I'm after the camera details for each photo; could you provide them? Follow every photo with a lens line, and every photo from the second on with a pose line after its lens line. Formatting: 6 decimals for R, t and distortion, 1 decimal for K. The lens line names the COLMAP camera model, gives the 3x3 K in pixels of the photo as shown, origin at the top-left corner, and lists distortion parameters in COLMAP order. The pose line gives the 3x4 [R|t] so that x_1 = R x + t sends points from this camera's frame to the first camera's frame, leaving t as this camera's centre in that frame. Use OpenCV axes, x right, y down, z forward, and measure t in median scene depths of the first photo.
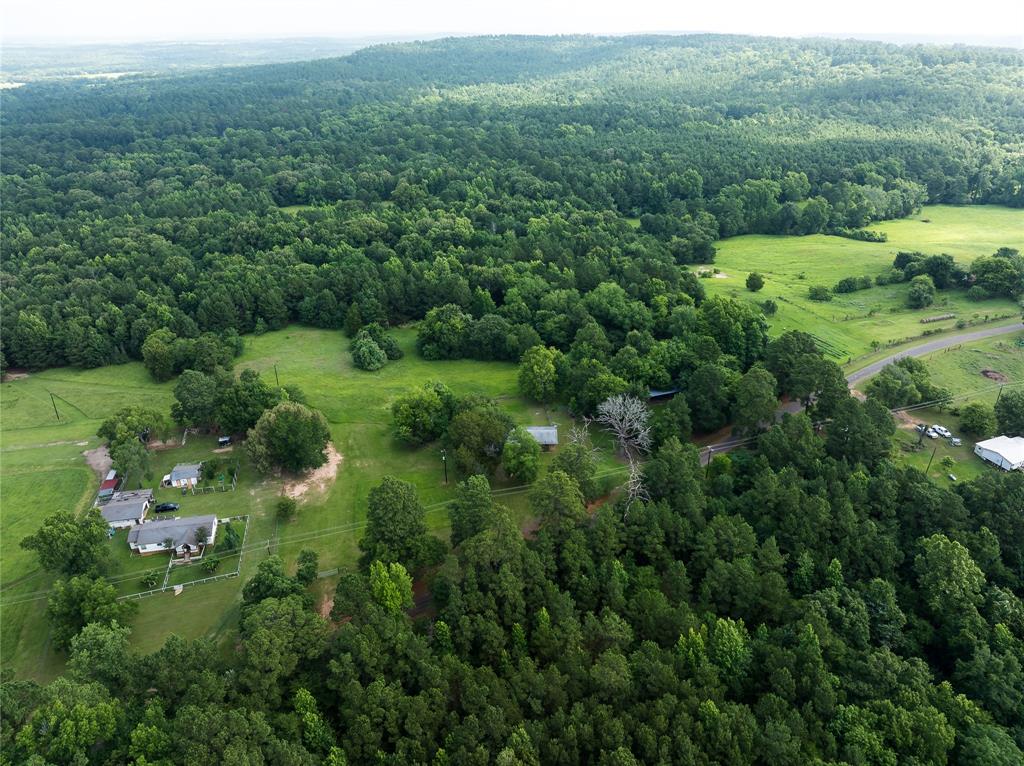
lens RADIAL K [[722.9, 0, 518.5], [0, 722.9, 379.1], [0, 0, 1]] dist [-0.030278, -0.019421]
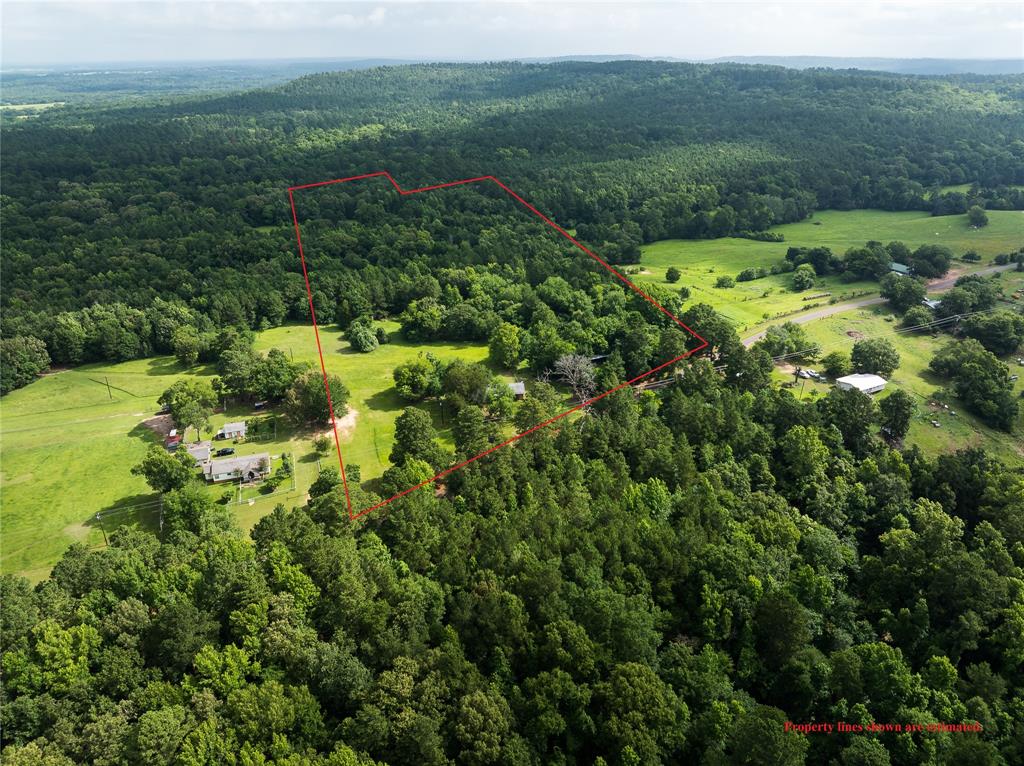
lens RADIAL K [[722.9, 0, 518.5], [0, 722.9, 379.1], [0, 0, 1]] dist [-0.030278, -0.019421]
pose [[0.995507, -0.043823, 0.083932, -0.038231], [0.046213, 0.998573, -0.026747, 0.056782], [-0.082640, 0.030505, 0.996112, -0.171949]]
